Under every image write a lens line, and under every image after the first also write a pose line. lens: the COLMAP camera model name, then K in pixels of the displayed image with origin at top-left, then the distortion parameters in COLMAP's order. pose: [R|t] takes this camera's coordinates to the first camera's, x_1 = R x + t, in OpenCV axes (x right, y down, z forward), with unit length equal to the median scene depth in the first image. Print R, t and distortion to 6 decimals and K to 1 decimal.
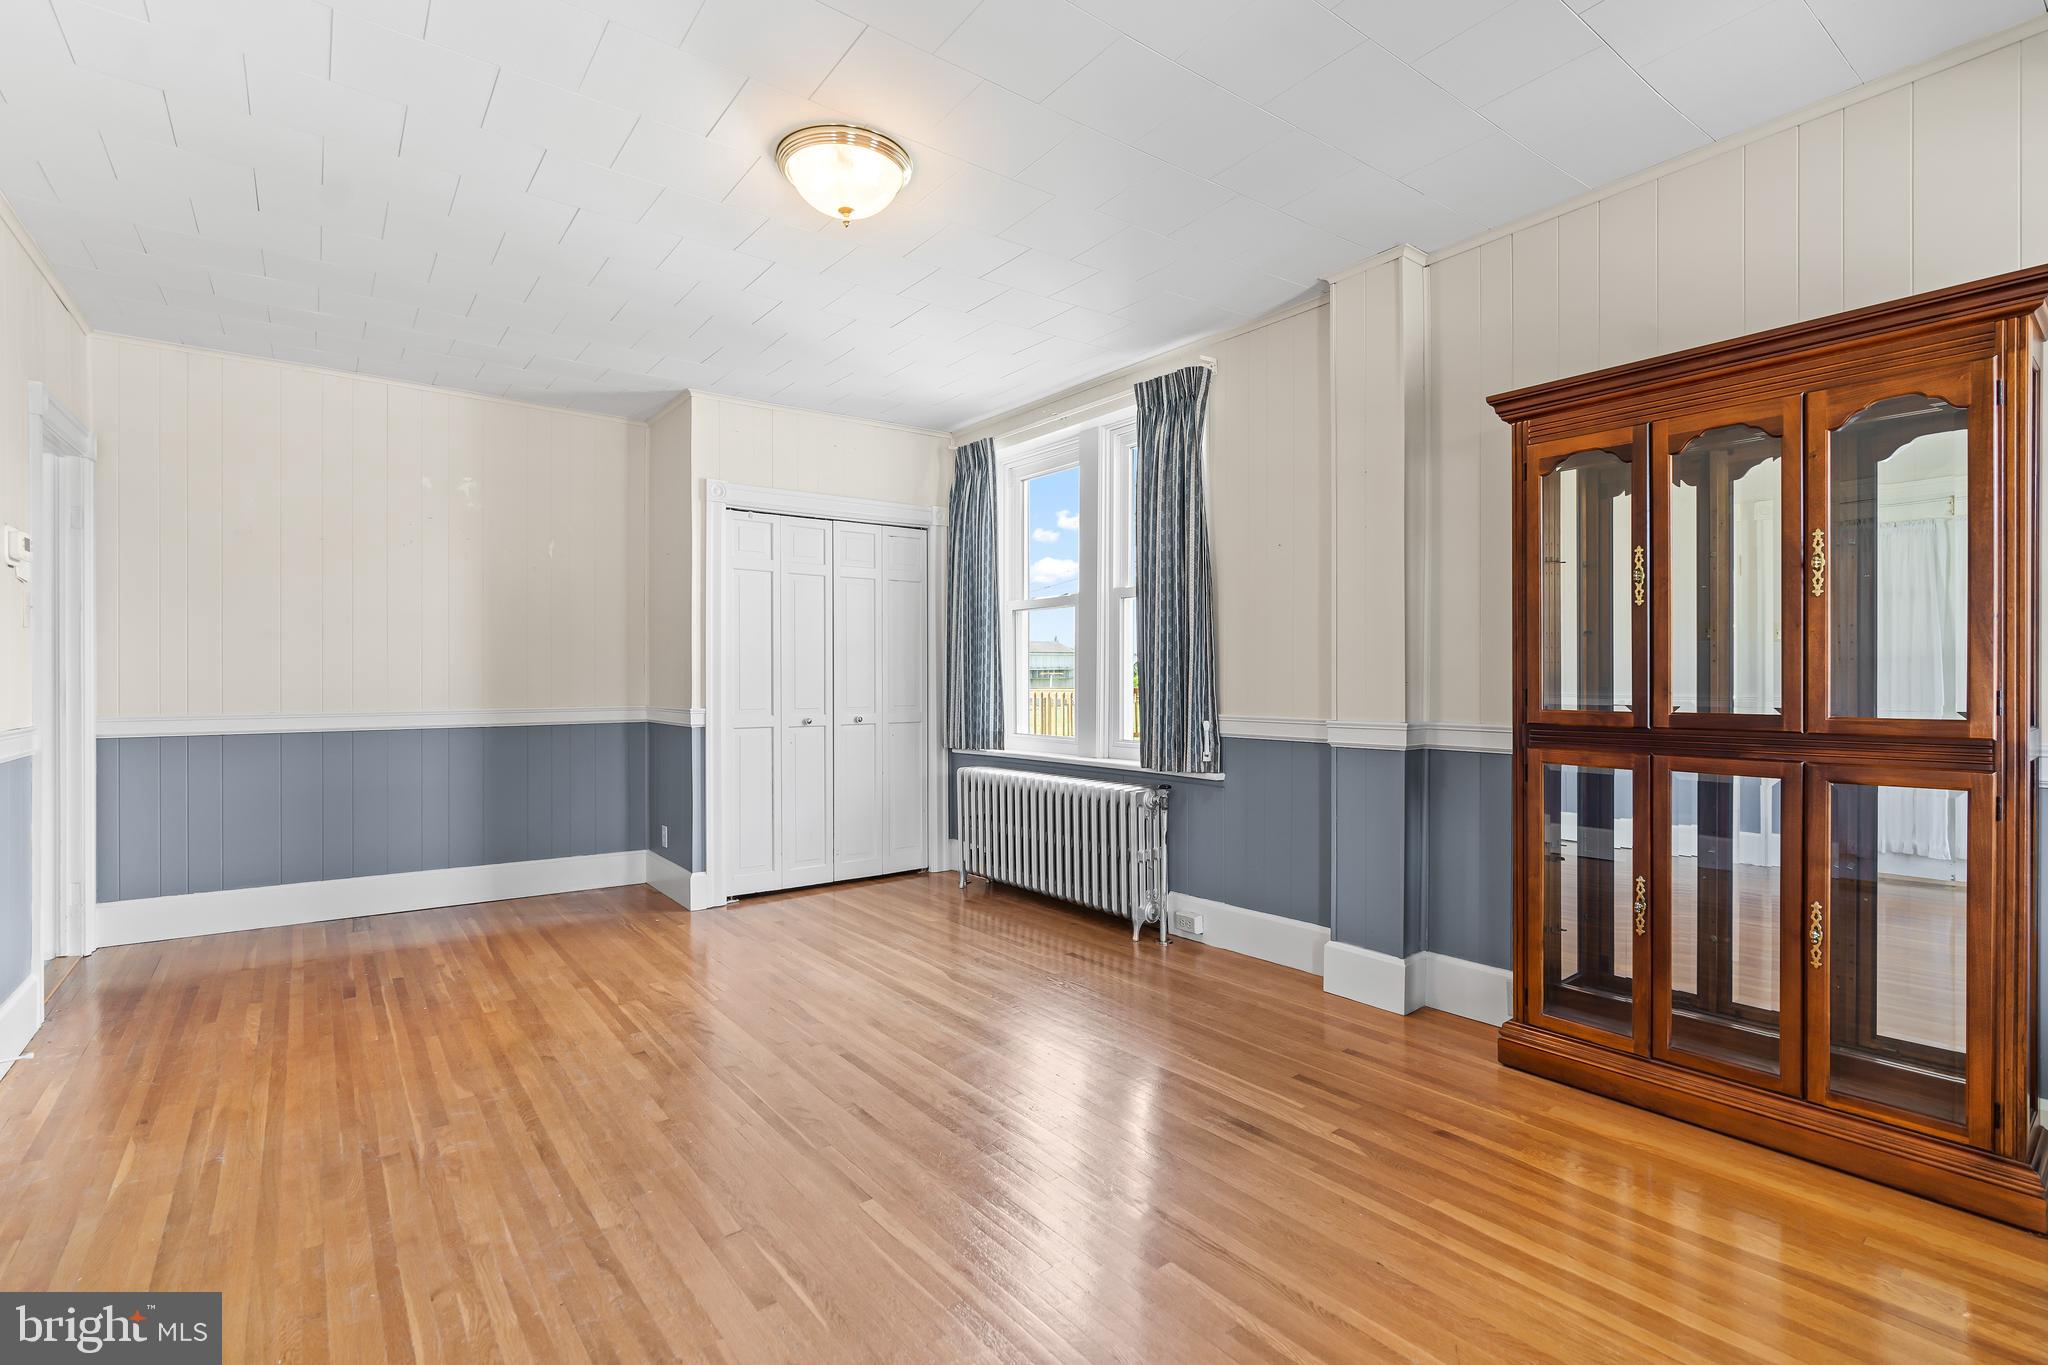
lens RADIAL K [[933.1, 0, 1023.4], [0, 933.1, 685.5], [0, 0, 1]] dist [-0.008942, 0.001935]
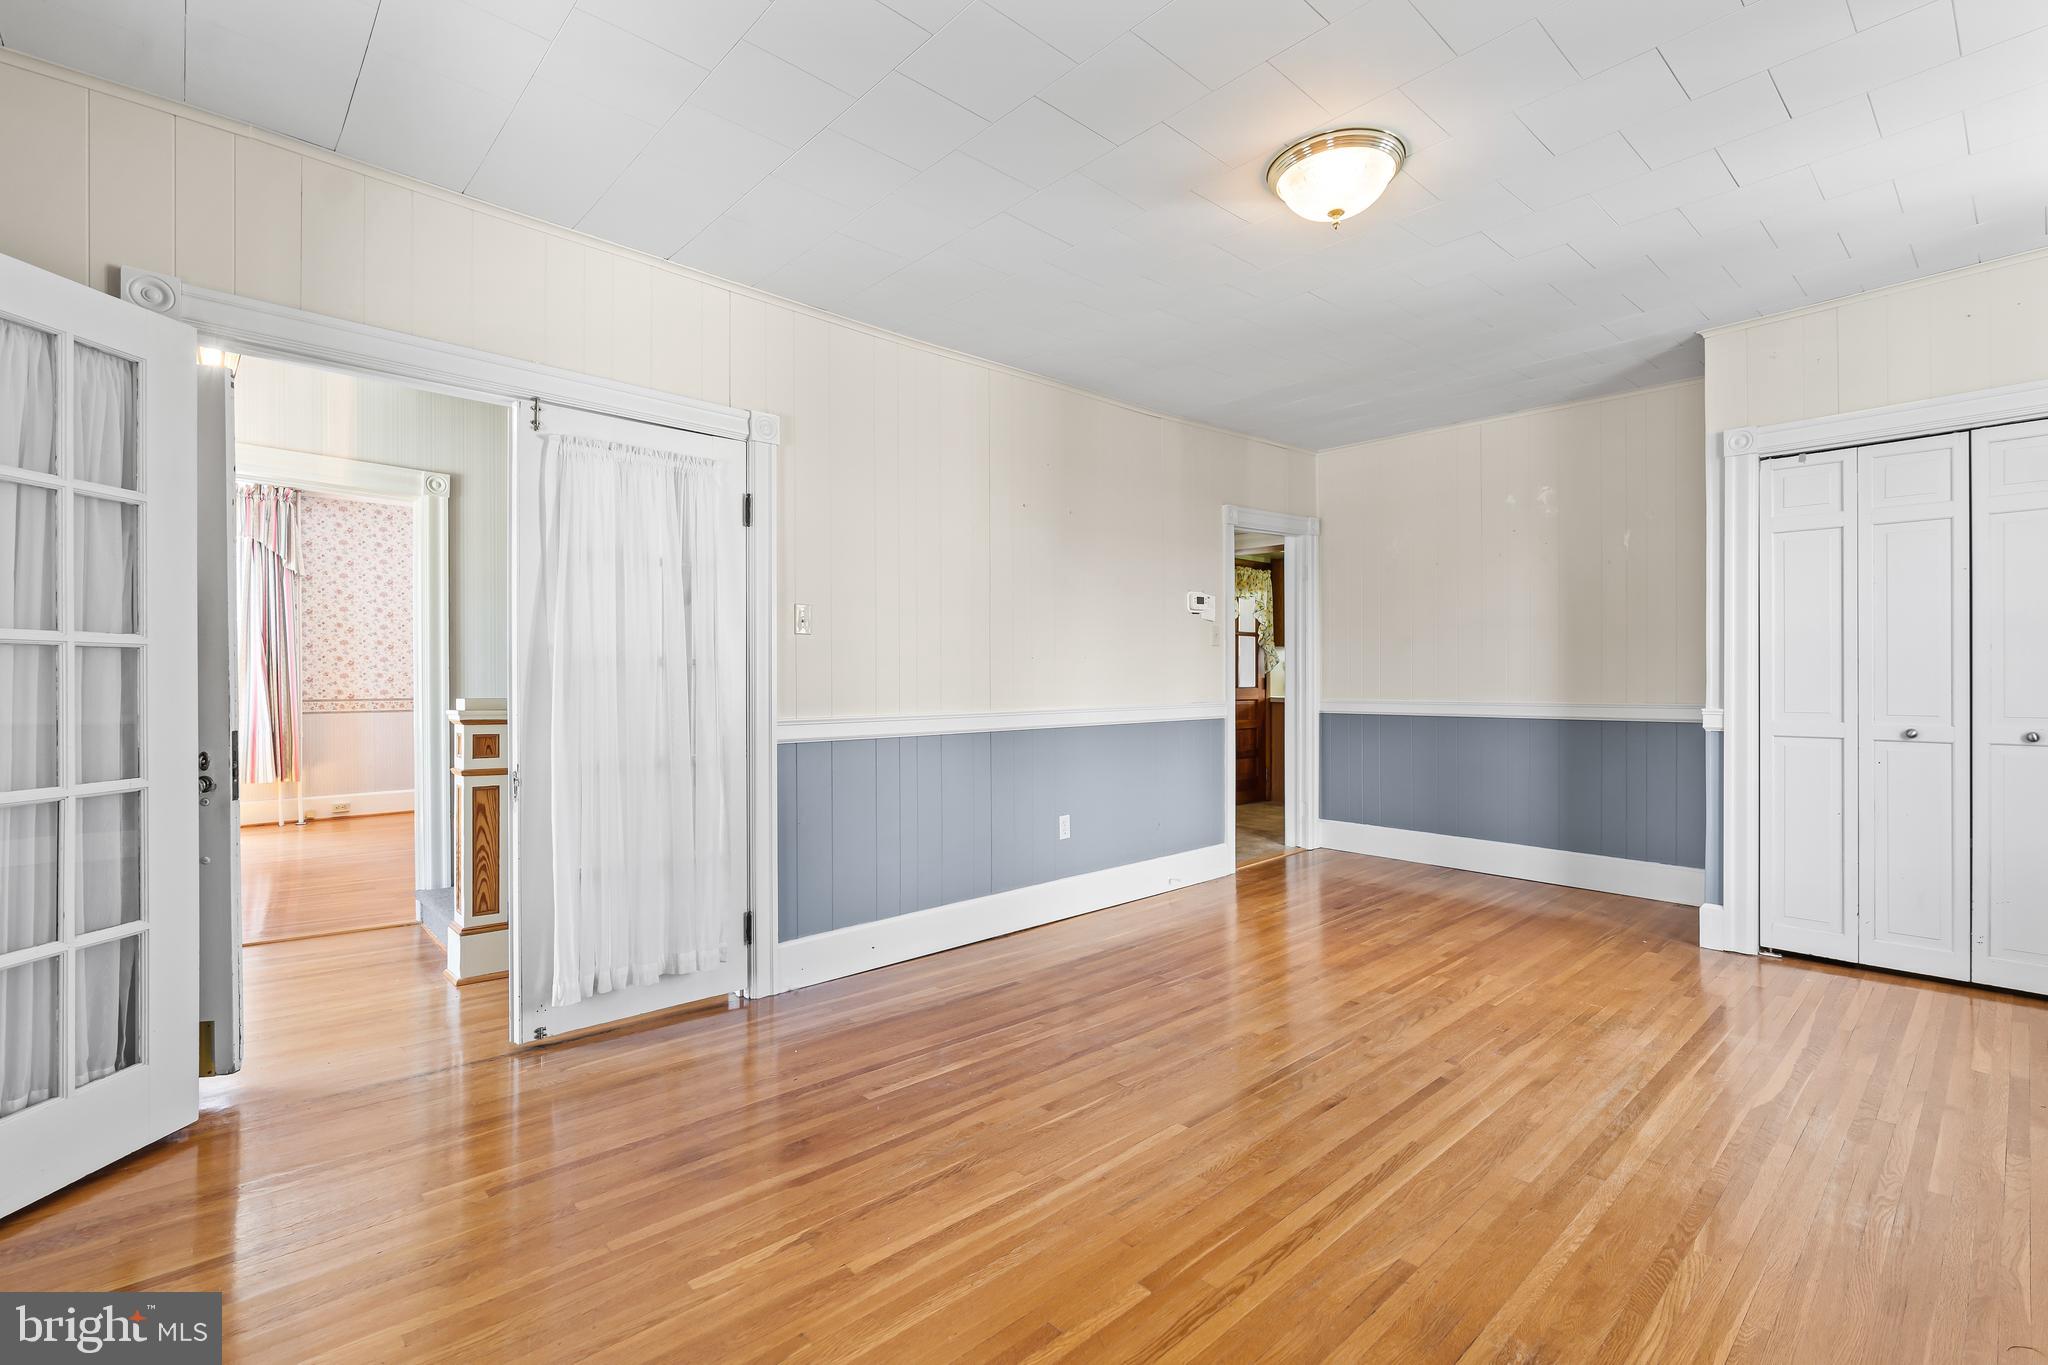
lens RADIAL K [[933.1, 0, 1022.8], [0, 933.1, 676.5], [0, 0, 1]] dist [-0.008942, 0.001935]
pose [[0.077176, -0.000387, -0.997017, 0.552503], [-0.004648, 0.999989, -0.000748, -0.000368], [0.997007, 0.004692, 0.077174, 0.405443]]
